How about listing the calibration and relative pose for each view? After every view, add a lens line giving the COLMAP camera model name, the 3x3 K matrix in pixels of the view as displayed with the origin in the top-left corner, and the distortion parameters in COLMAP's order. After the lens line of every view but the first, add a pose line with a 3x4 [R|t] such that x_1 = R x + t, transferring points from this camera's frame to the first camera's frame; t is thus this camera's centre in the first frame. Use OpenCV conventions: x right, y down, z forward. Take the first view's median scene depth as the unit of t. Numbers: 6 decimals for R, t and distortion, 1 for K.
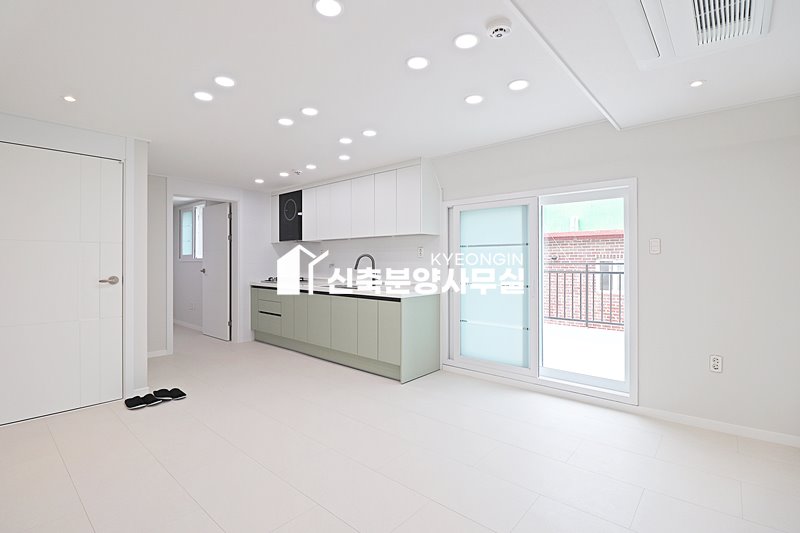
lens RADIAL K [[371.2, 0, 402.8], [0, 371.2, 259.2], [0, 0, 1]] dist [-0.002297, -0.006422]
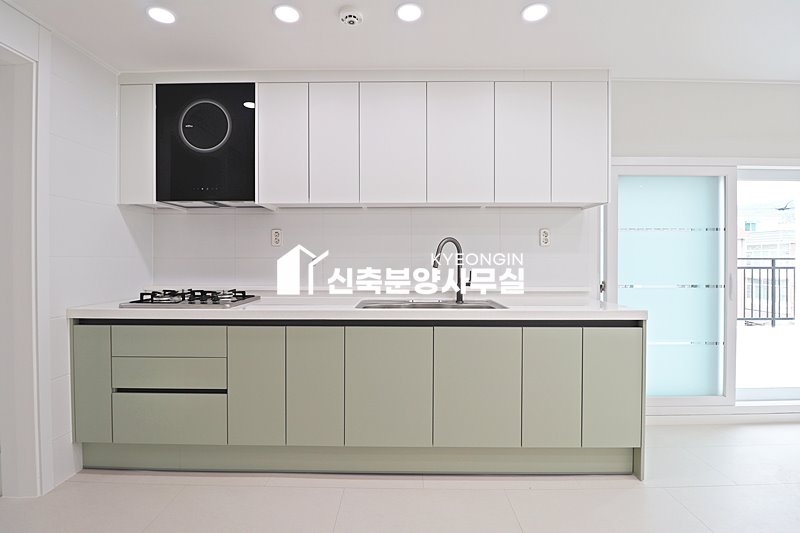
lens RADIAL K [[371.2, 0, 383.4], [0, 371.2, 264.7], [0, 0, 1]] dist [-0.002297, -0.006422]
pose [[0.761674, -0.007429, 0.647917, -0.499572], [-0.005423, 0.999826, 0.017839, 0.014398], [-0.647937, -0.017101, 0.761502, 0.665593]]
